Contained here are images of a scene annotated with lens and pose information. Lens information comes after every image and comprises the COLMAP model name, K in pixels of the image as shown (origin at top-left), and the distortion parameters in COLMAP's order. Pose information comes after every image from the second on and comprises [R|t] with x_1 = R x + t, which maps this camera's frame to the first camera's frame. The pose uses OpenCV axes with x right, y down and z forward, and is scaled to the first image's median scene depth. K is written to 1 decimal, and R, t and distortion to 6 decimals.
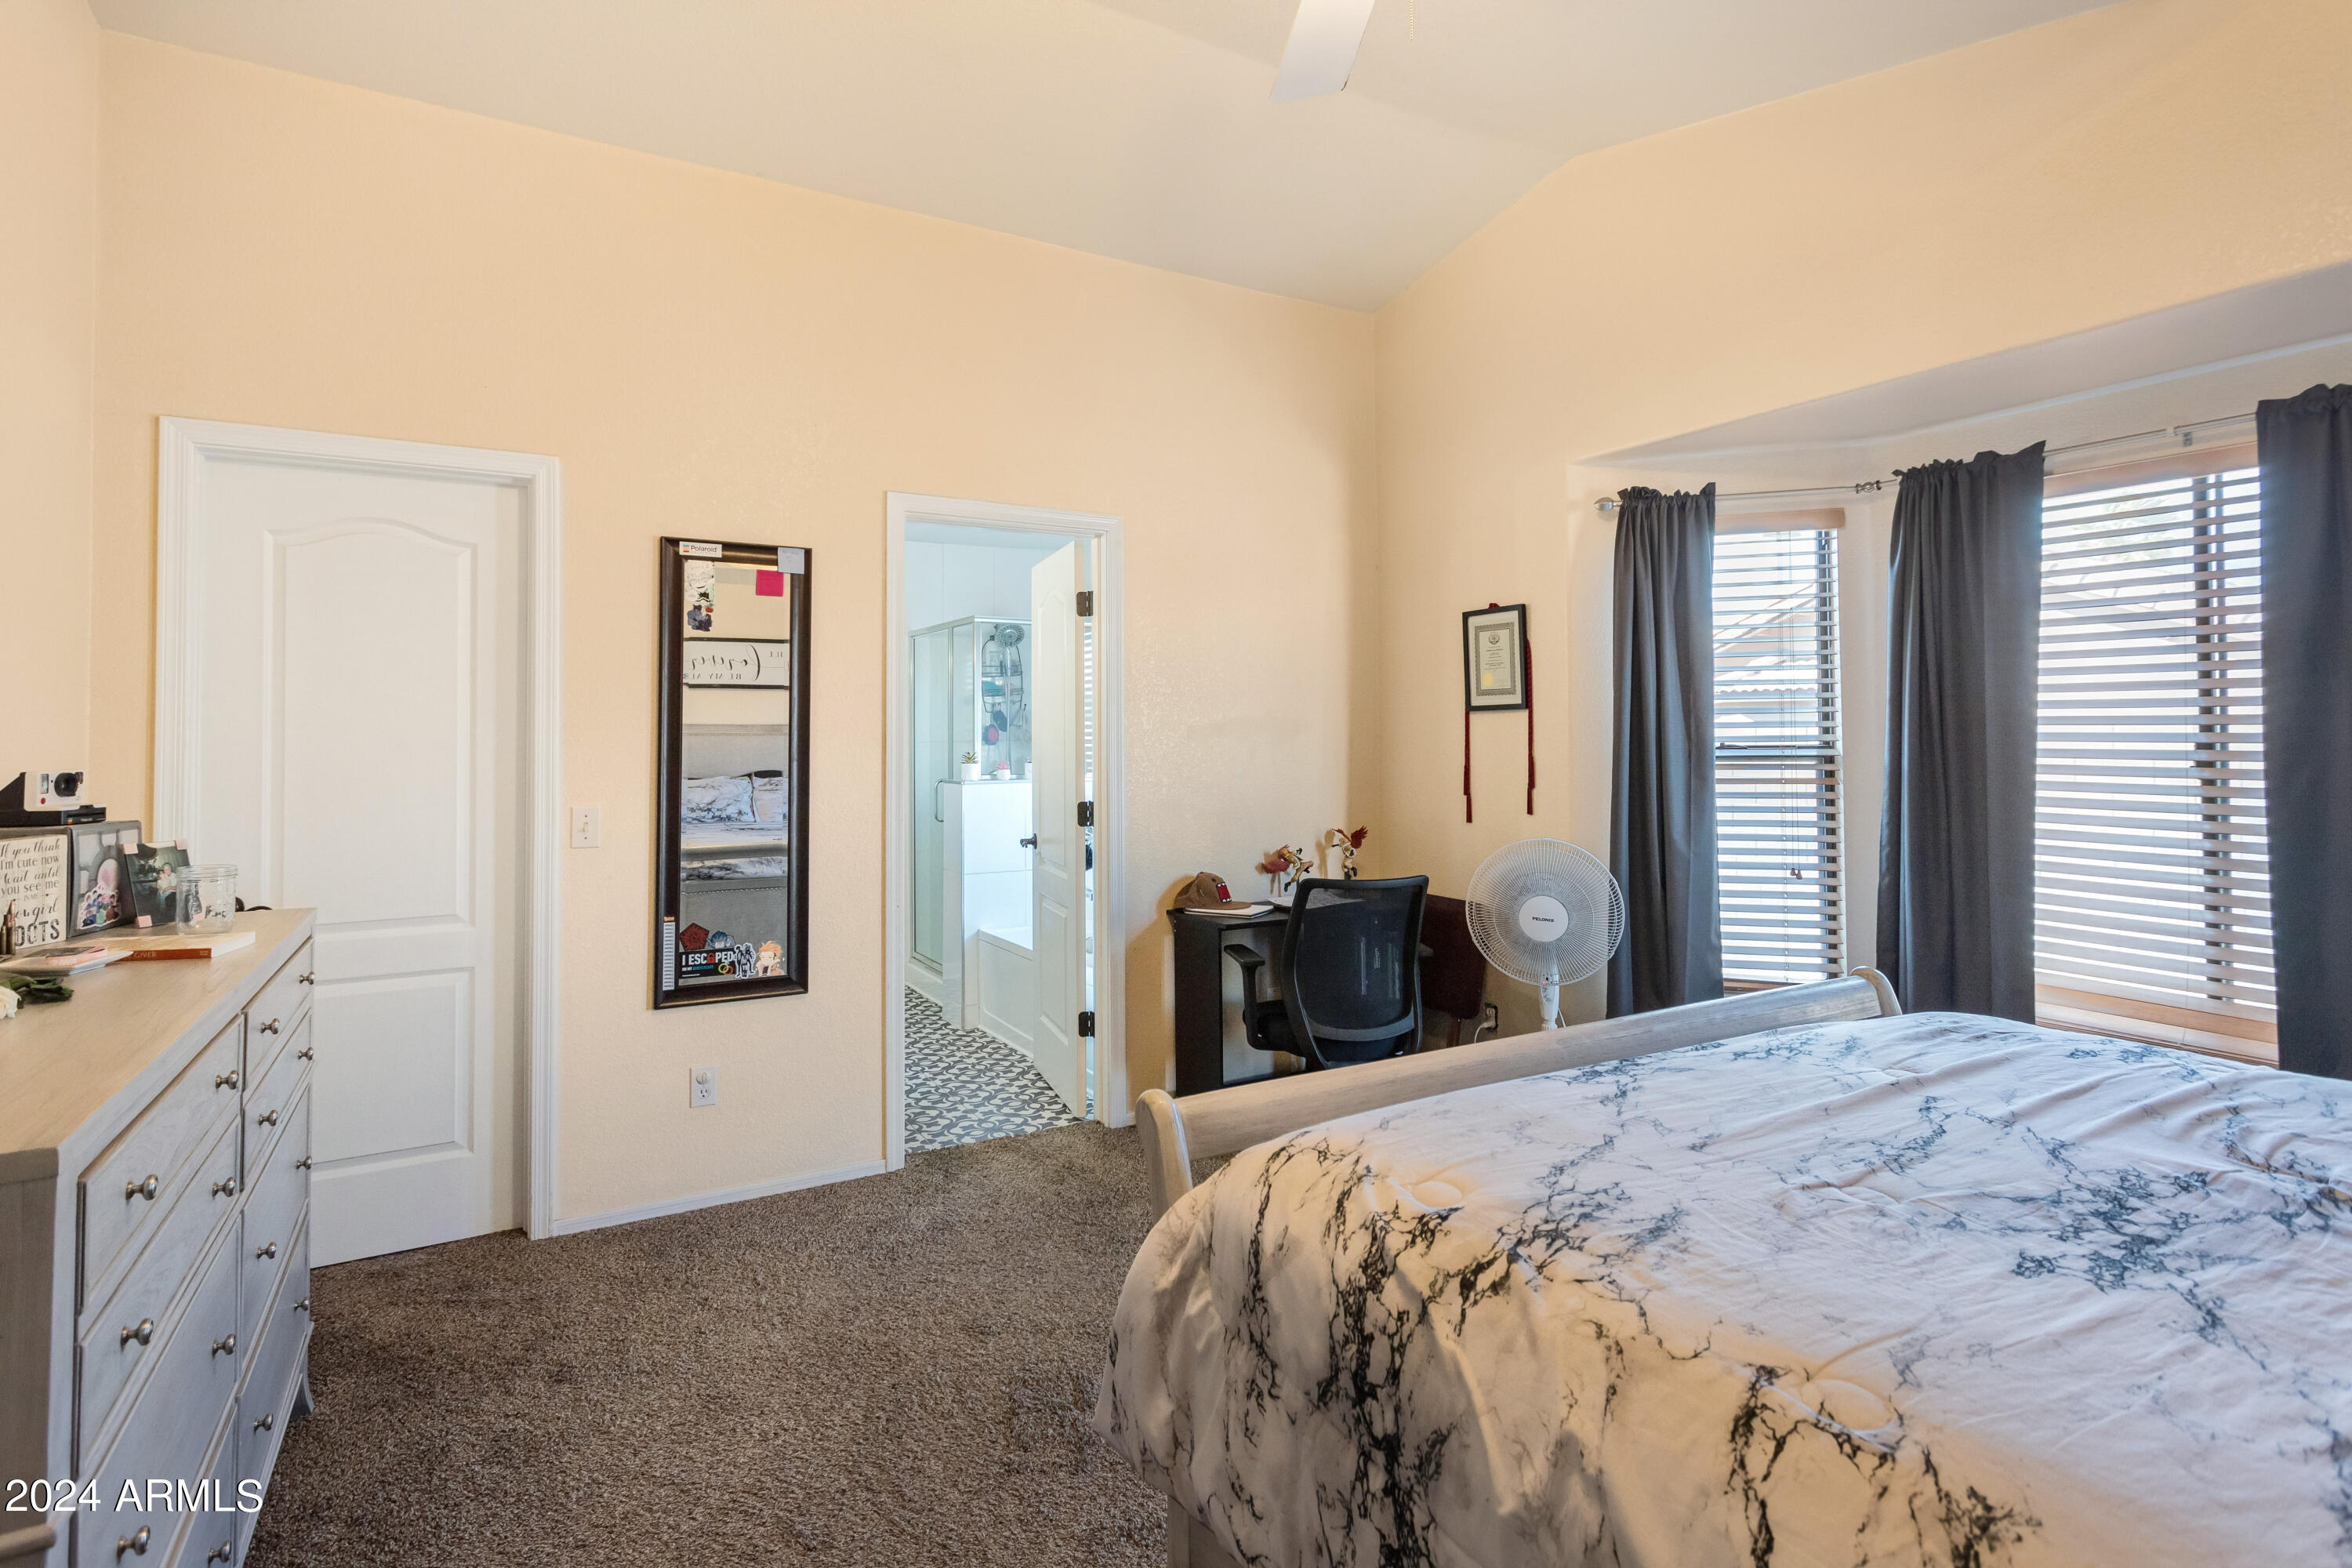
lens RADIAL K [[1158.7, 0, 1170.1], [0, 1158.7, 703.9], [0, 0, 1]] dist [0.002720, 0.000103]
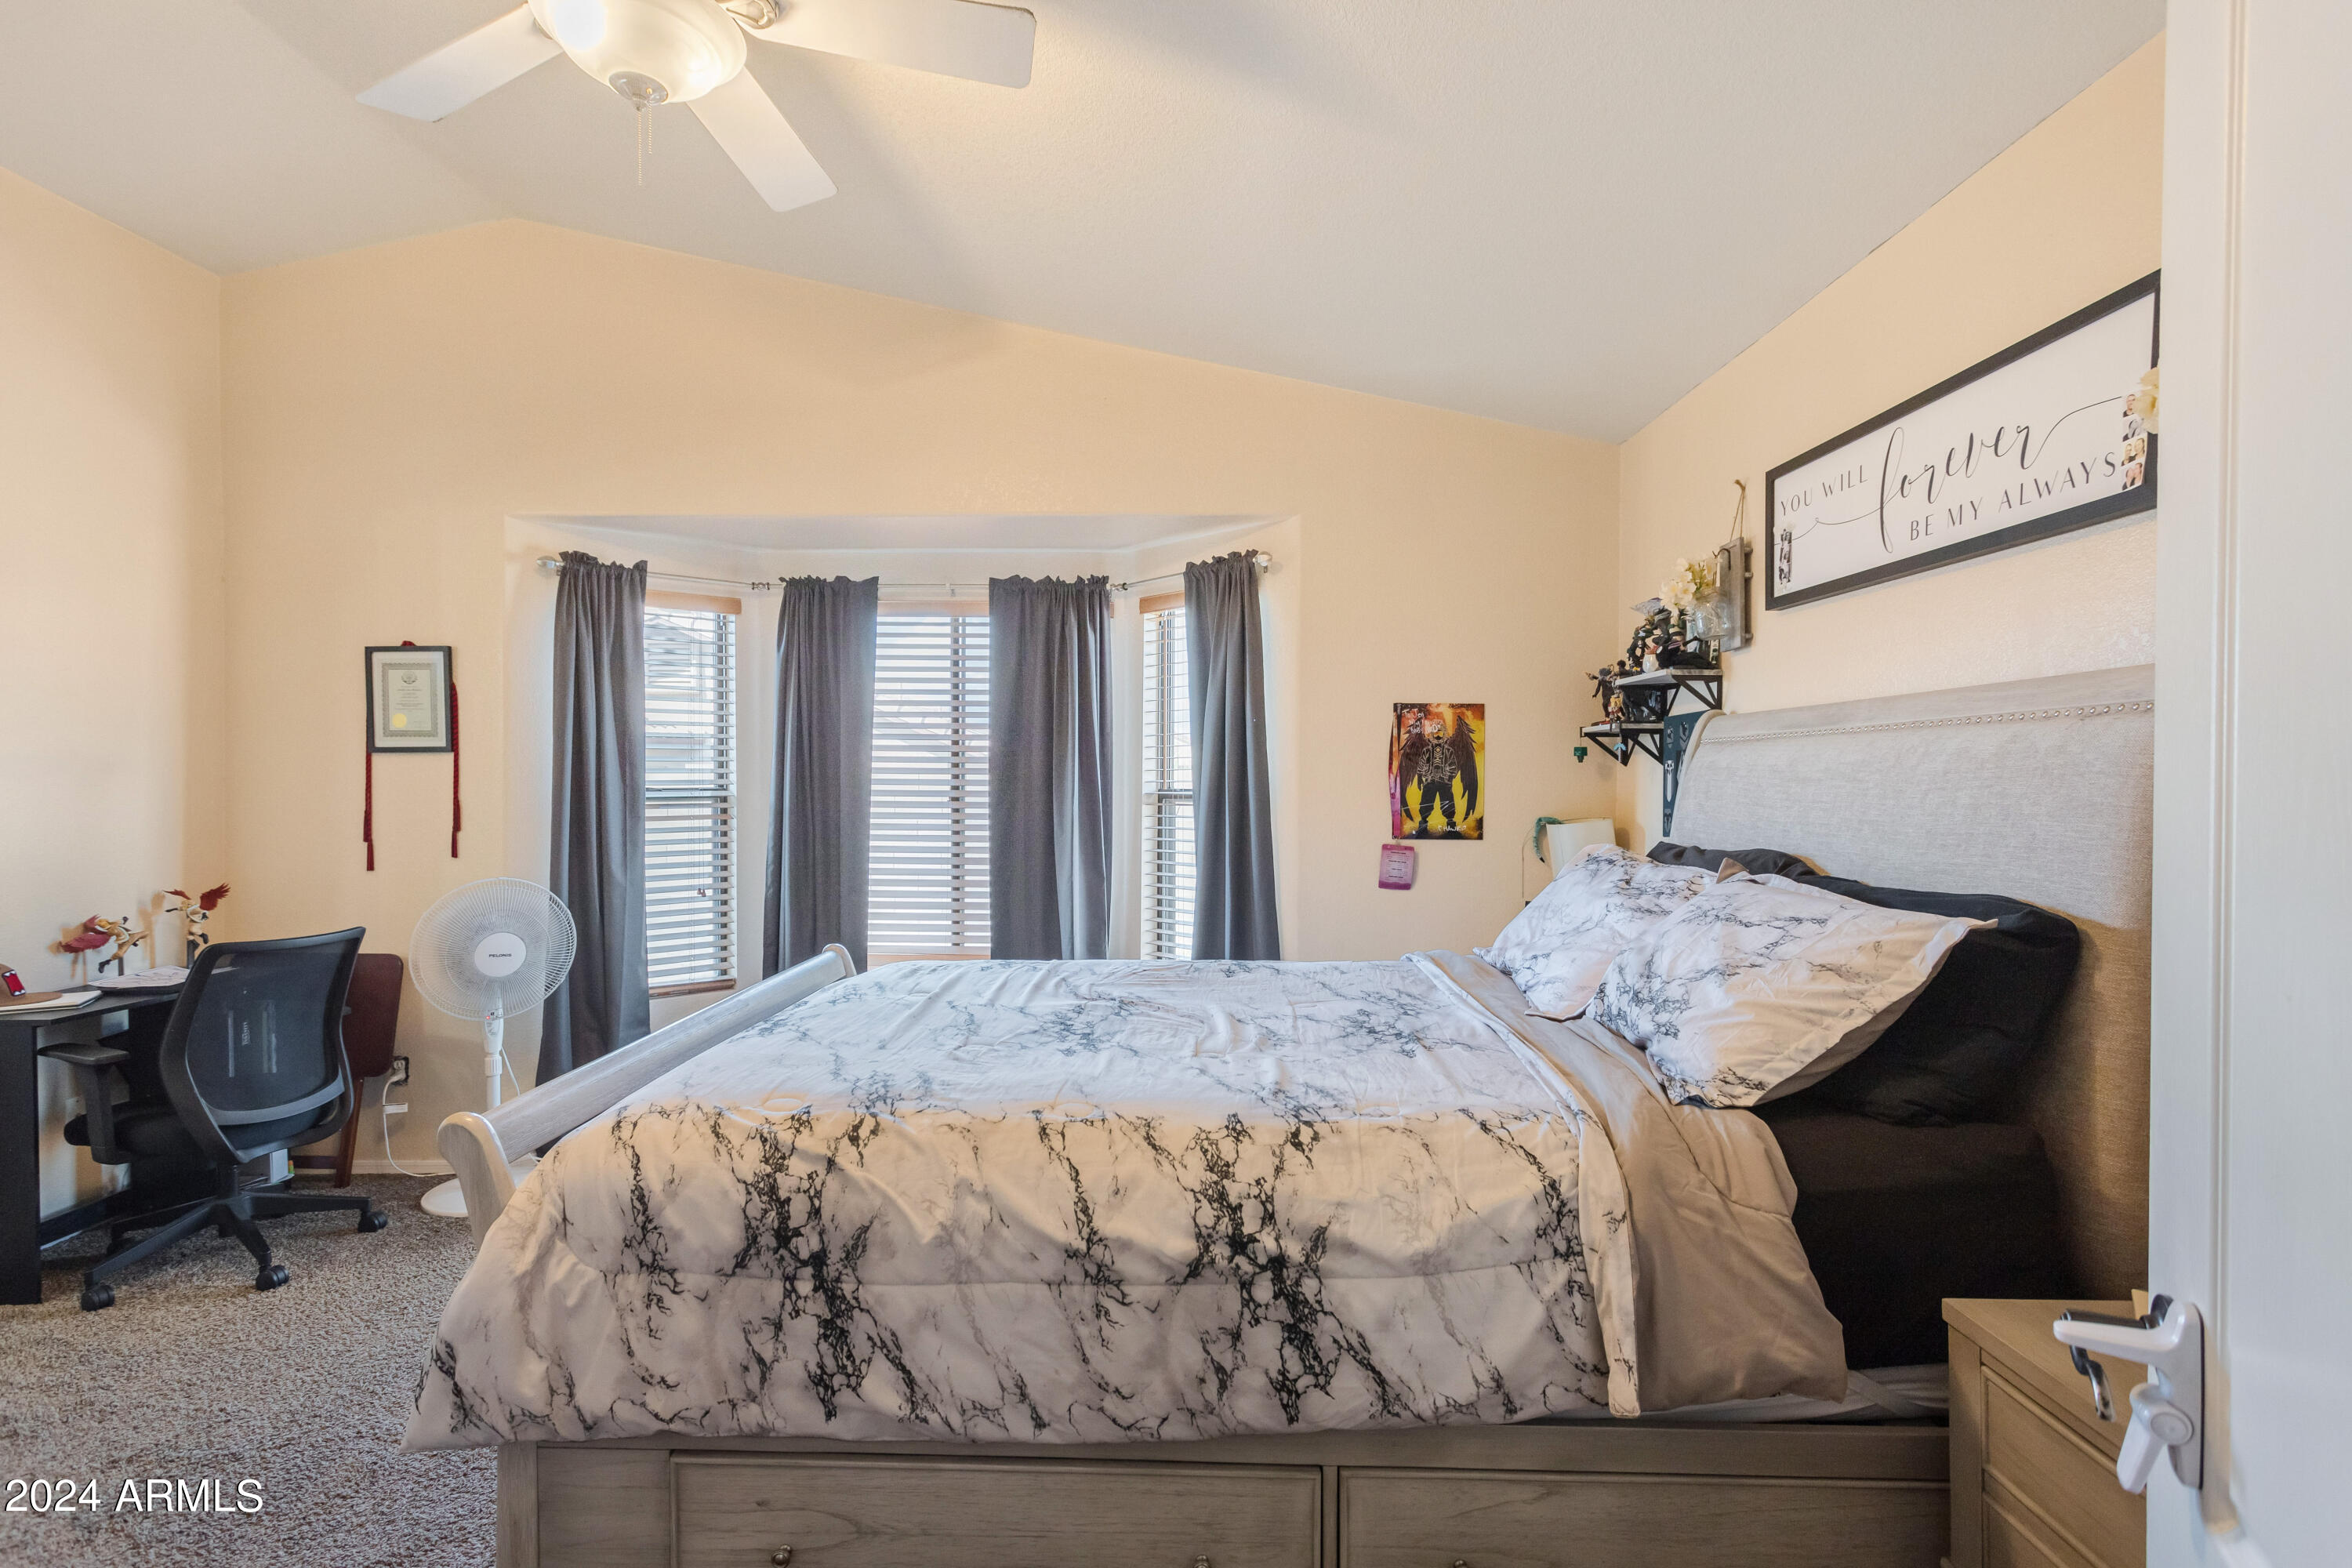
lens RADIAL K [[1123.7, 0, 1176.0], [0, 1123.7, 784.0], [0, 0, 1]] dist [-0.001281, -0.000456]
pose [[0.506459, 0.001247, 0.862263, -0.261217], [-0.027695, 0.999507, 0.014821, 0.000275], [-0.861819, -0.031386, 0.506243, -0.032185]]
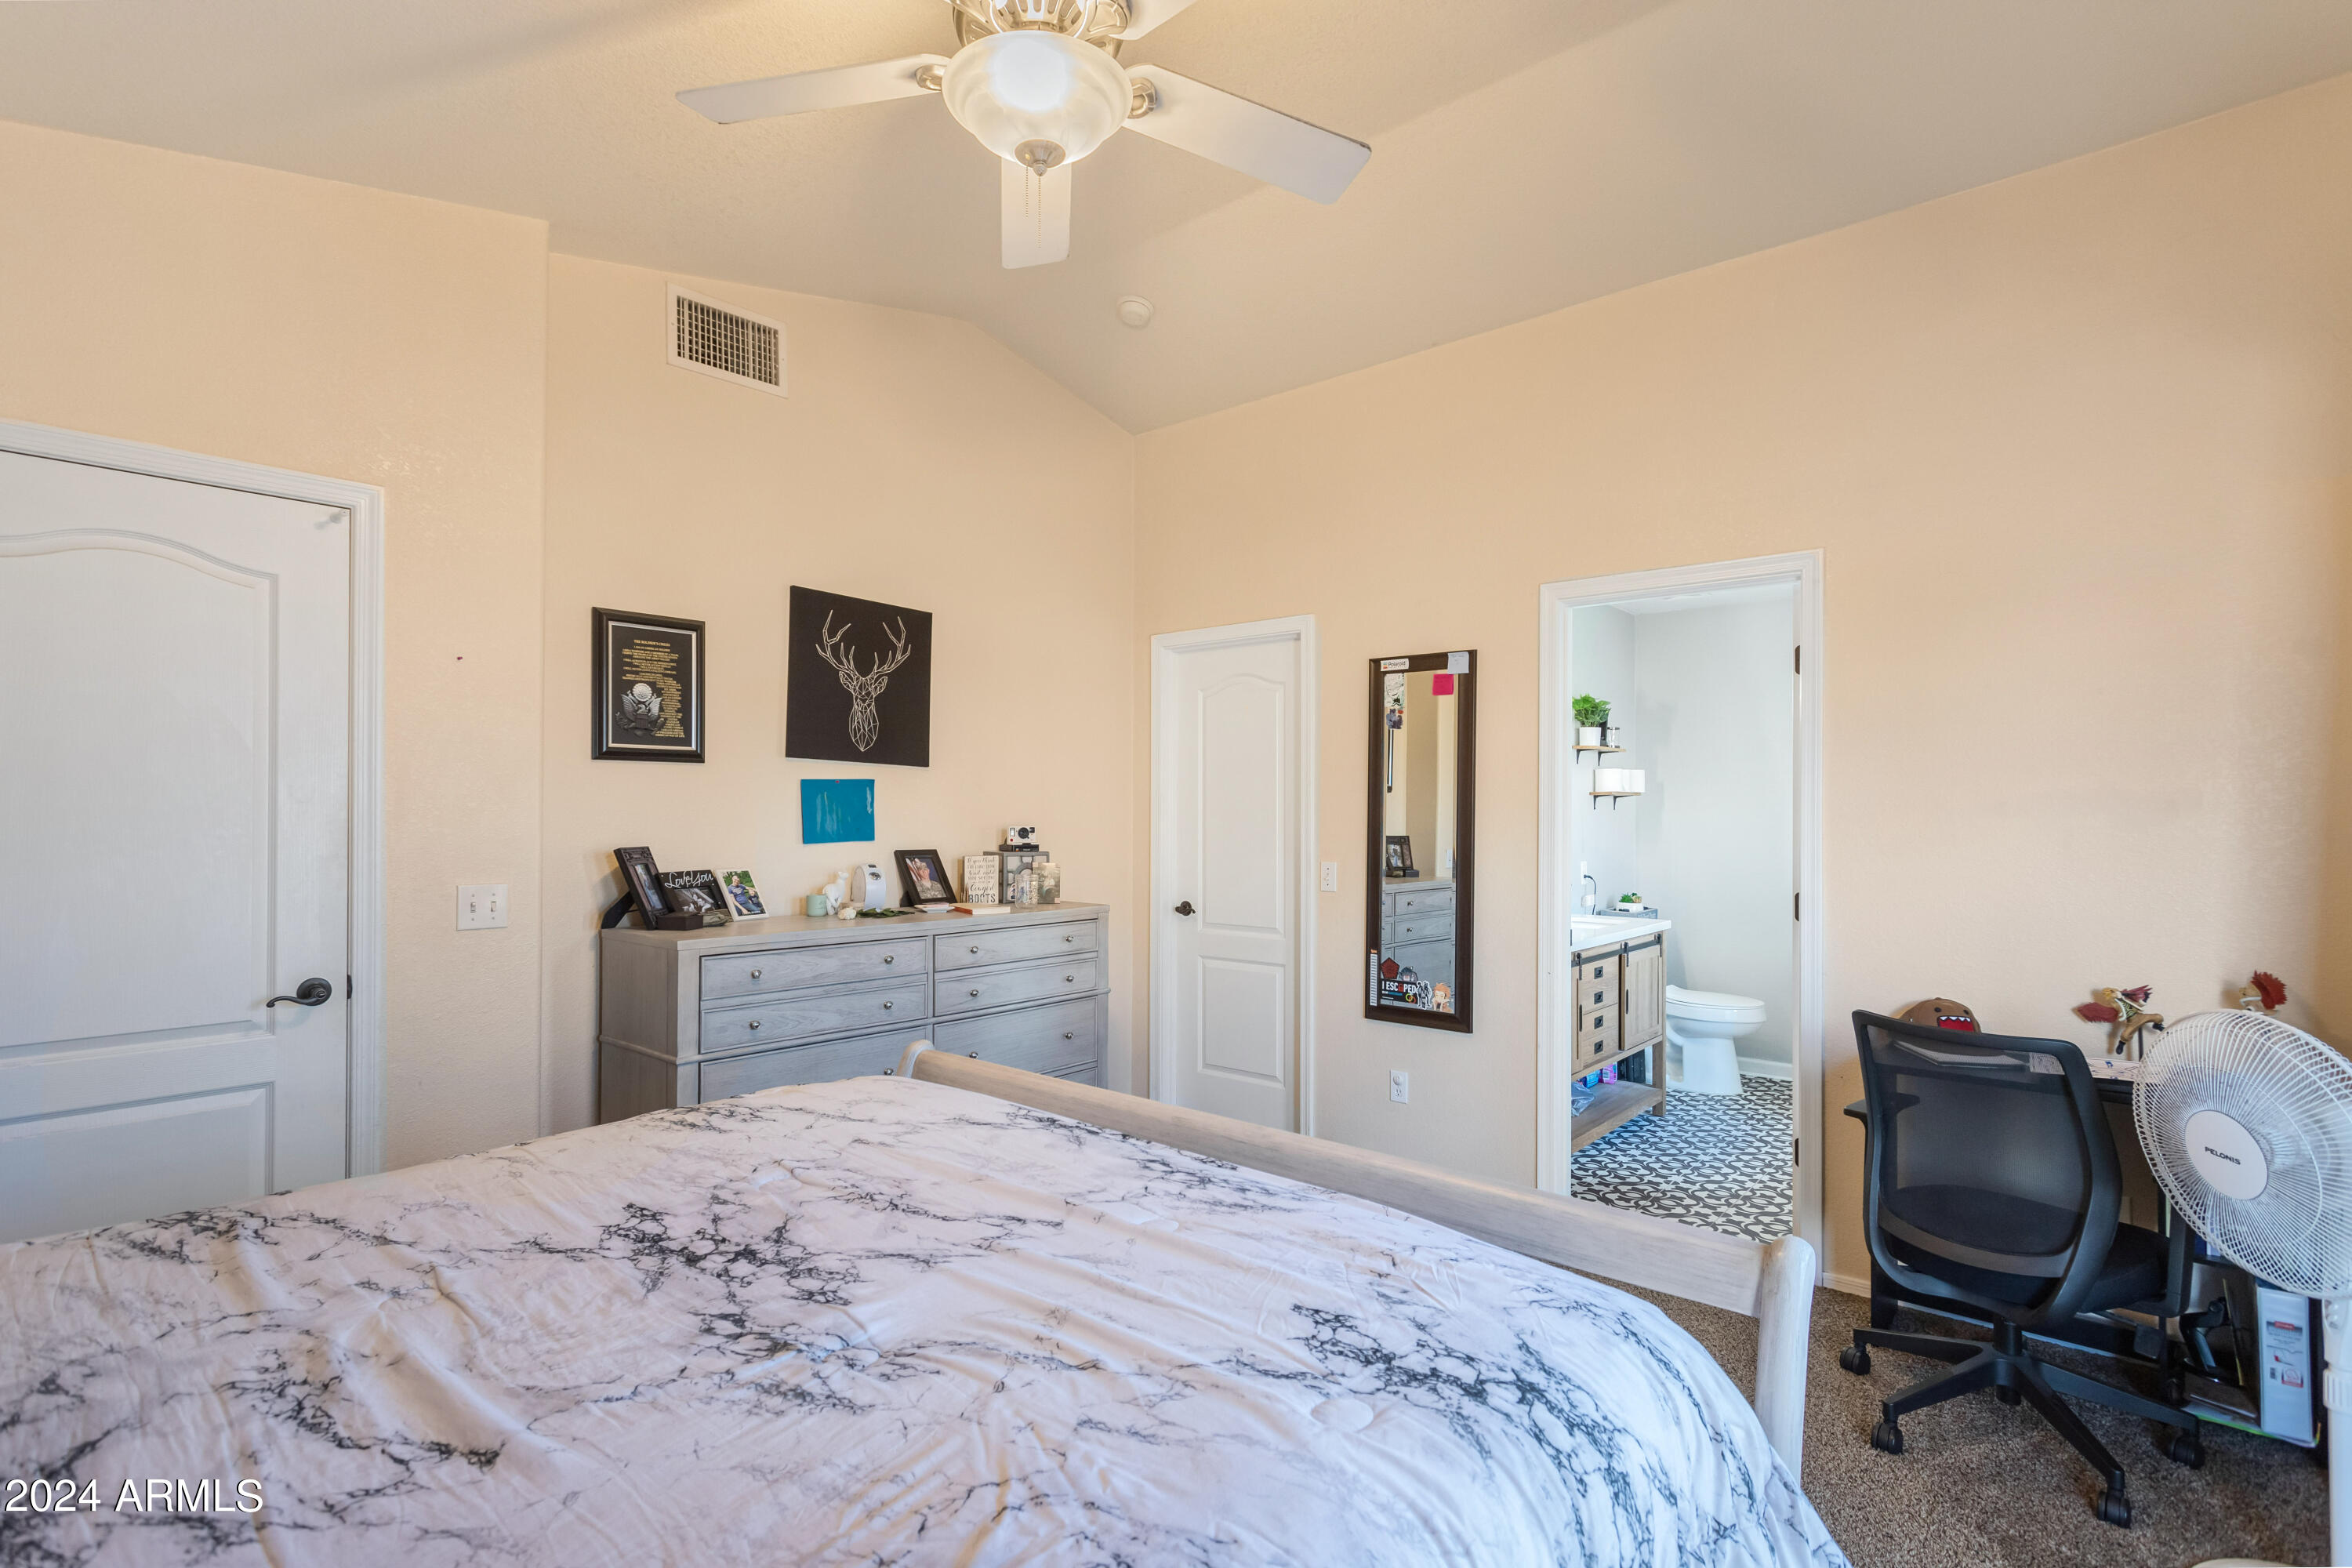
lens RADIAL K [[1133.6, 0, 1176.0], [0, 1133.6, 784.0], [0, 0, 1]] dist [-0.001163, -0.000057]
pose [[0.332441, -0.015715, -0.942993, 0.723235], [0.022444, 0.999710, -0.008748, 0.002940], [0.942857, -0.018257, 0.332697, 0.378723]]
